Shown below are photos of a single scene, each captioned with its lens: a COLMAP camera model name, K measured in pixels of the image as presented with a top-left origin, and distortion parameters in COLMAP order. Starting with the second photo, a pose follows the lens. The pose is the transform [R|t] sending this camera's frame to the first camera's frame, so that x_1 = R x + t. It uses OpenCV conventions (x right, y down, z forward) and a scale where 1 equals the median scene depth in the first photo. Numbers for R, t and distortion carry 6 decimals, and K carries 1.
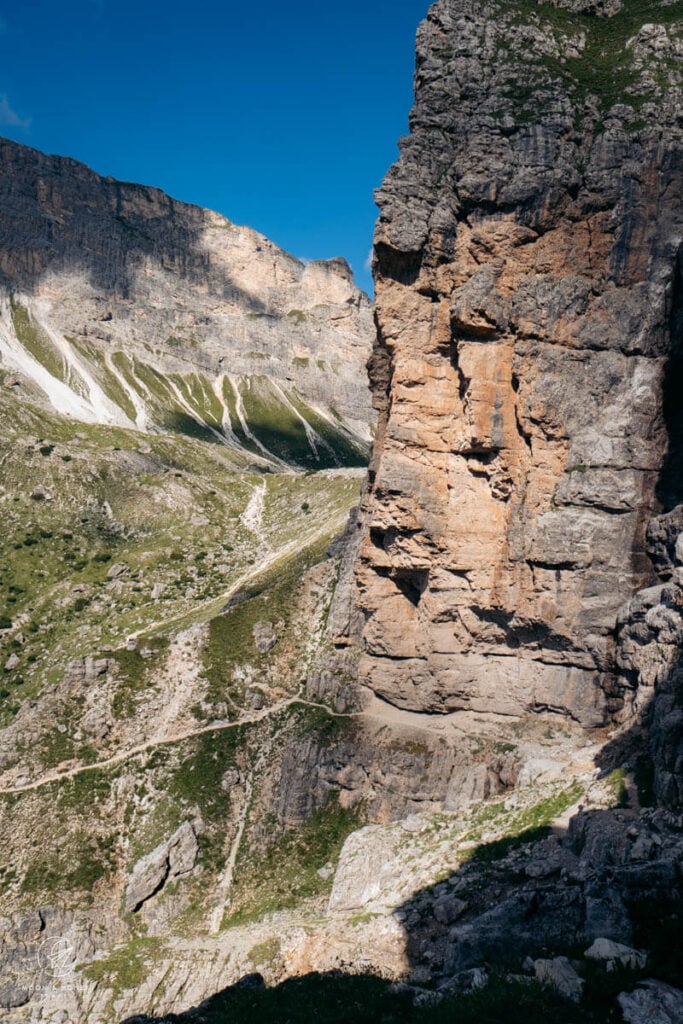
lens RADIAL K [[777.7, 0, 341.8], [0, 777.7, 511.3], [0, 0, 1]] dist [-0.007878, 0.001731]
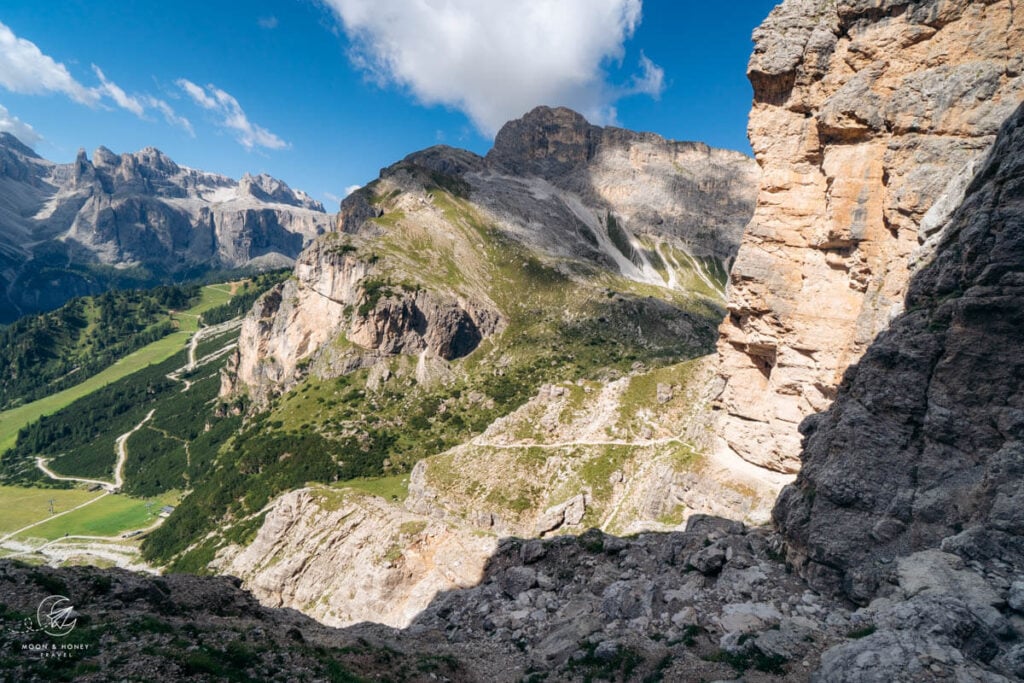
lens RADIAL K [[438.1, 0, 511.3], [0, 438.1, 342.1], [0, 0, 1]] dist [-0.004762, 0.001463]
pose [[0.794723, 0.111930, -0.596563, 0.187959], [-0.117445, 0.992633, 0.029787, 0.094979], [0.595502, 0.046391, 0.802013, 0.215358]]
